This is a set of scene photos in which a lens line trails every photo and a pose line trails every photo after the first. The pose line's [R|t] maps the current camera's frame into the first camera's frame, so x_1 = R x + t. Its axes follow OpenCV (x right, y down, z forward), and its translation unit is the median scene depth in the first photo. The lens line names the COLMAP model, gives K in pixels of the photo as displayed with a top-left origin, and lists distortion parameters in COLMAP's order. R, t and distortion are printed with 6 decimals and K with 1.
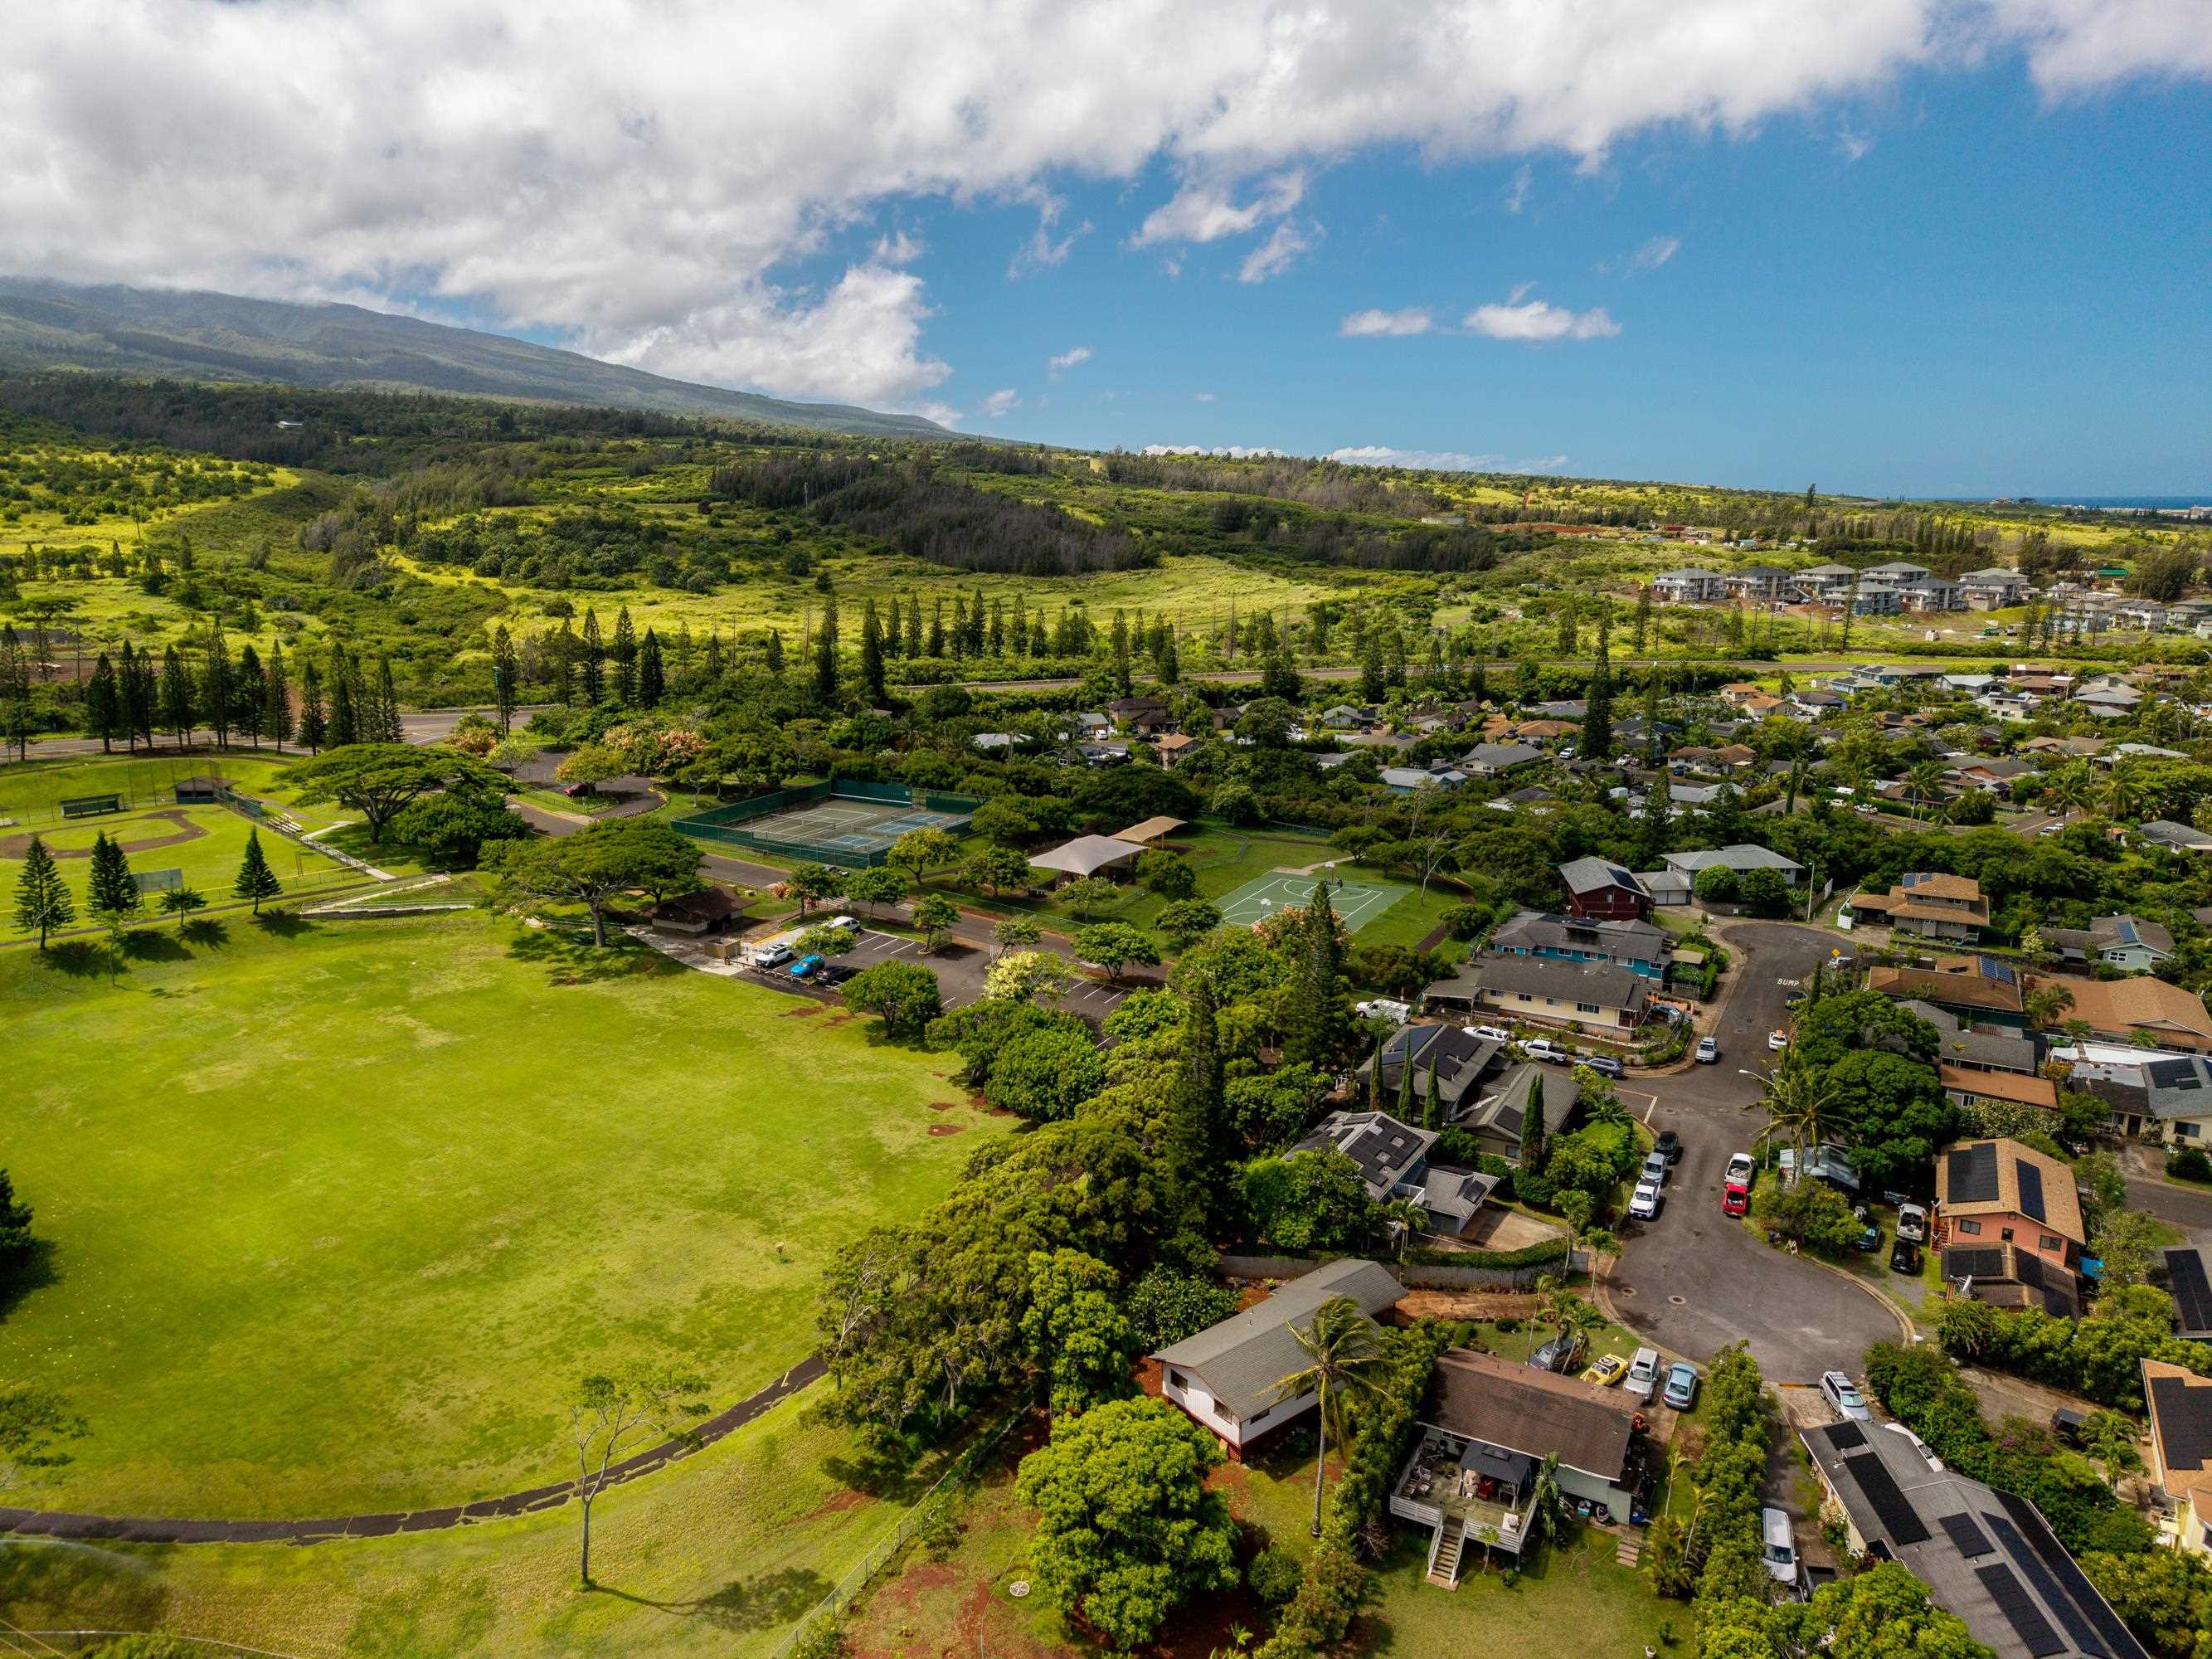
lens RADIAL K [[1492.8, 0, 1106.0], [0, 1492.8, 829.5], [0, 0, 1]] dist [0.036730, -0.036708]
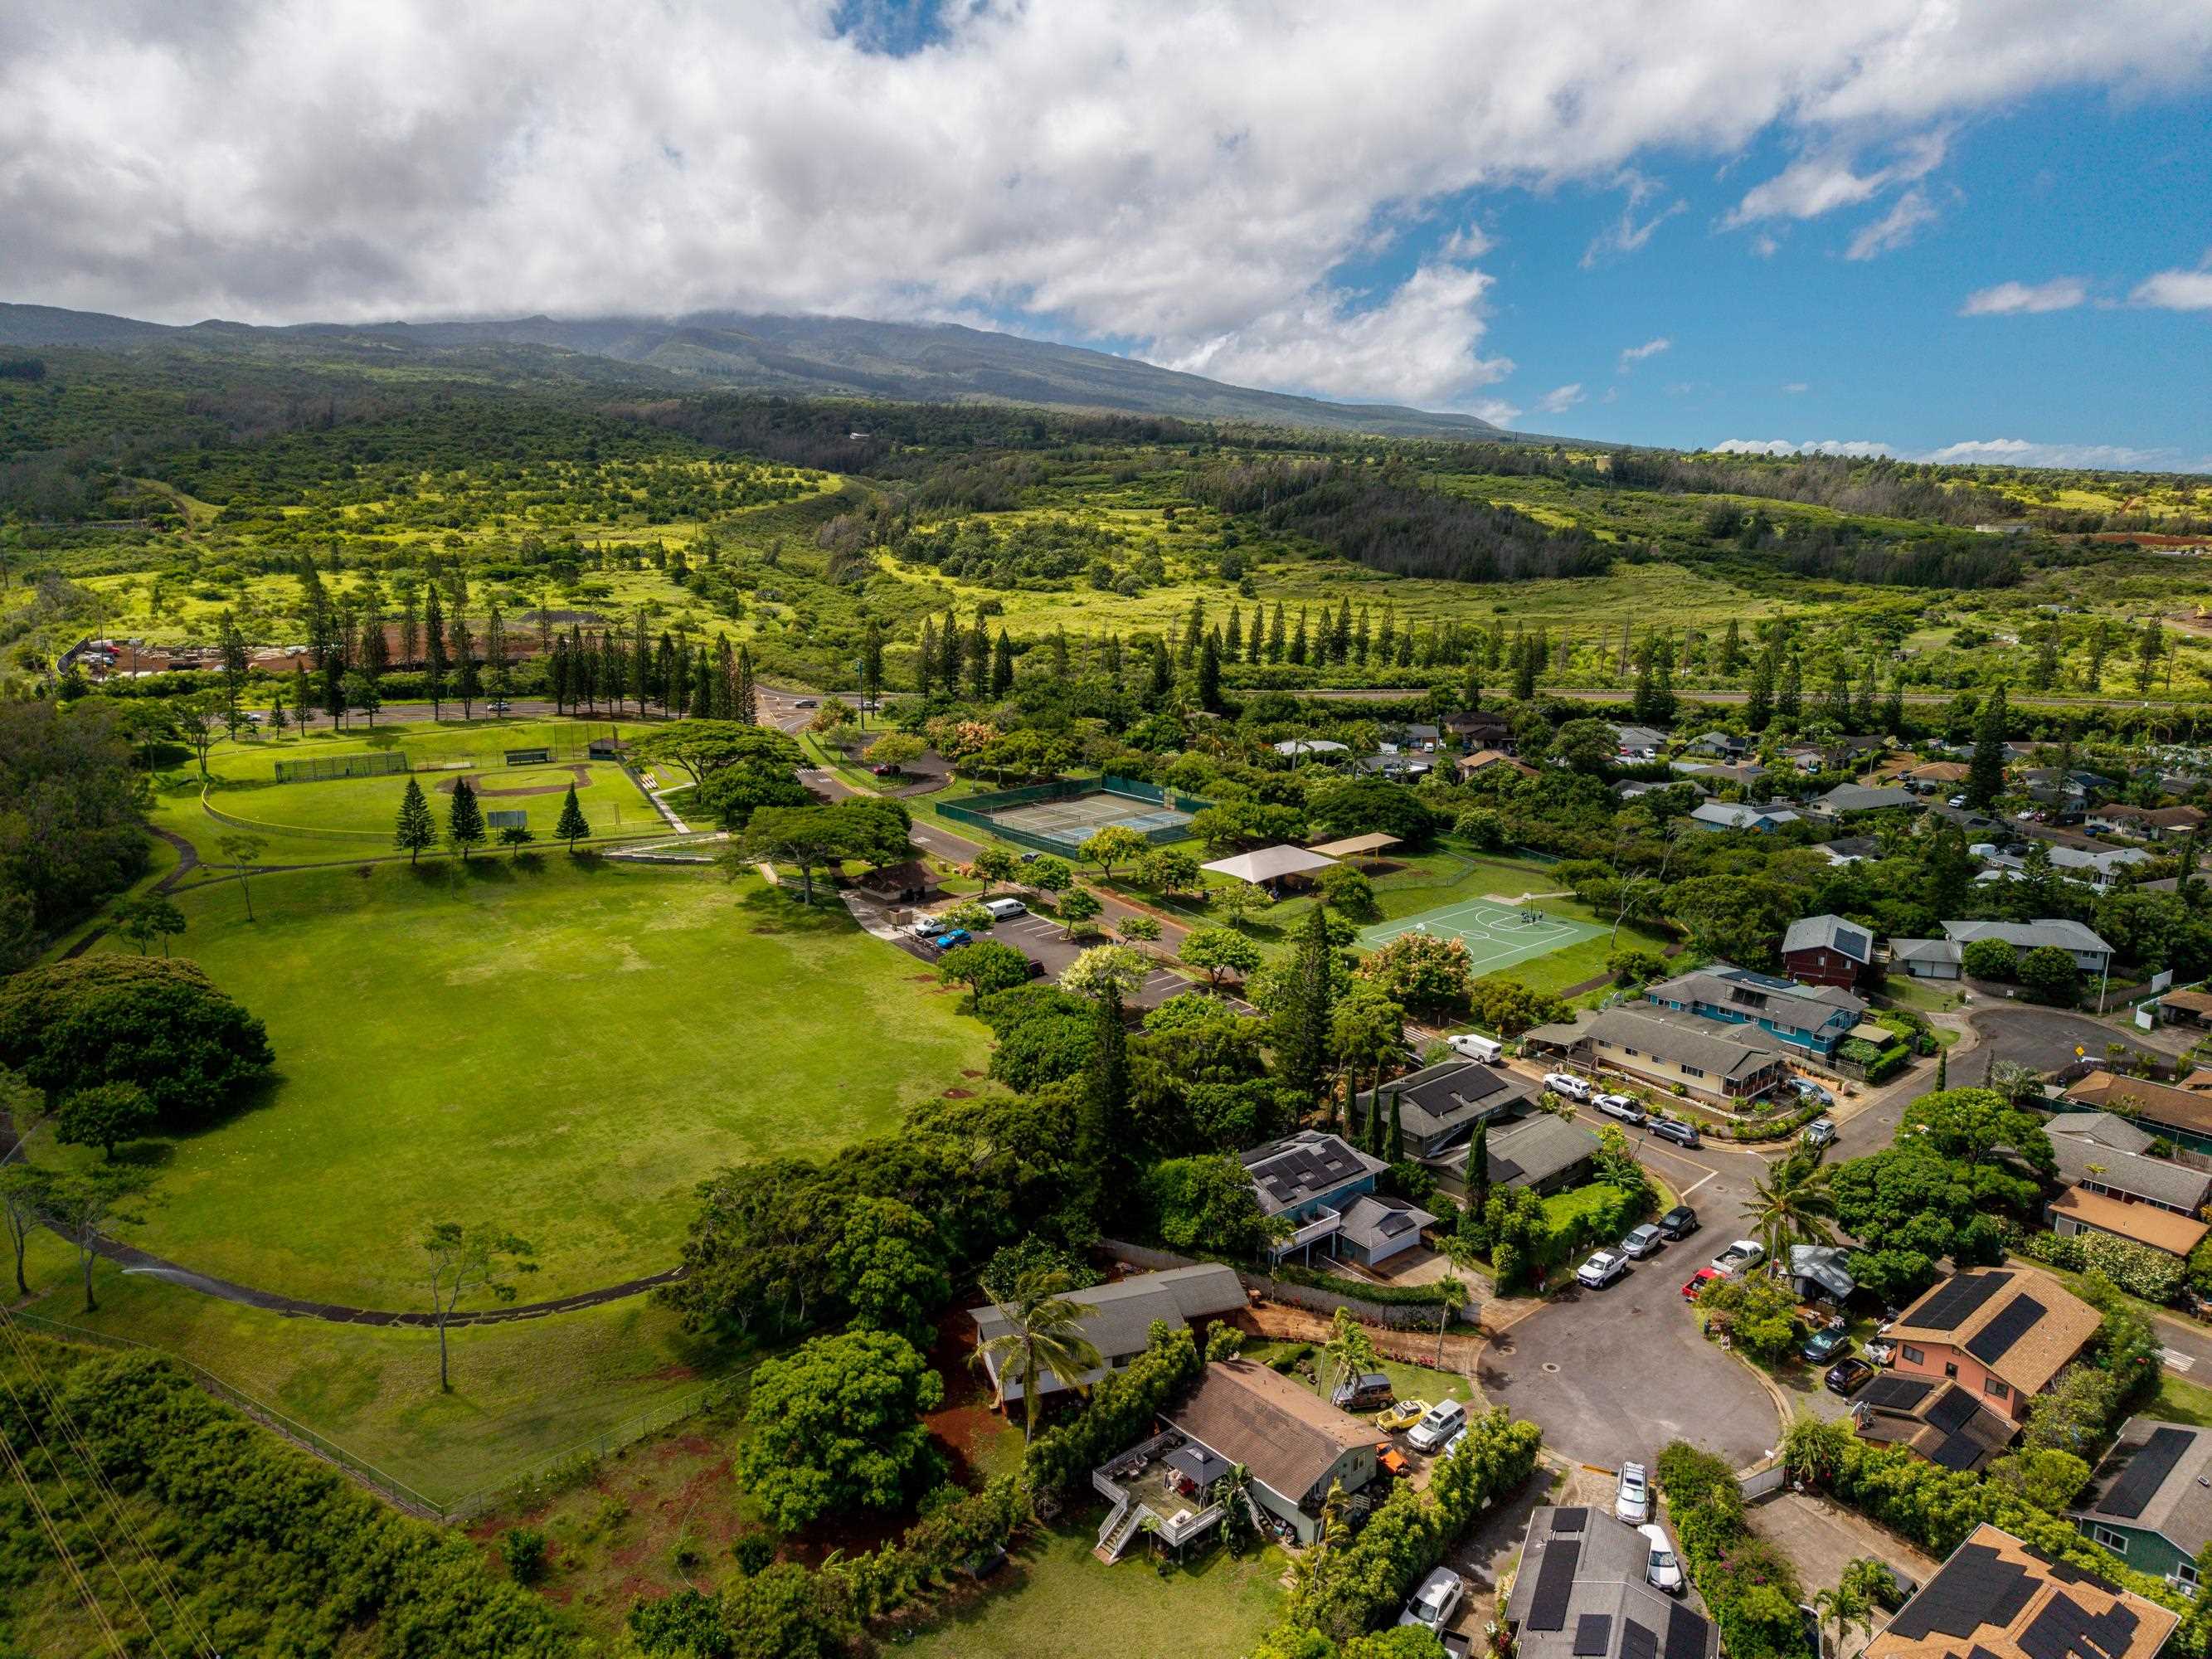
lens RADIAL K [[1492.8, 0, 1106.0], [0, 1492.8, 829.5], [0, 0, 1]] dist [0.036730, -0.036708]
pose [[0.936869, 0.078909, -0.340660, 0.252309], [-0.078702, 0.996793, 0.014452, -0.013565], [0.340708, 0.013271, 0.940075, -0.004309]]
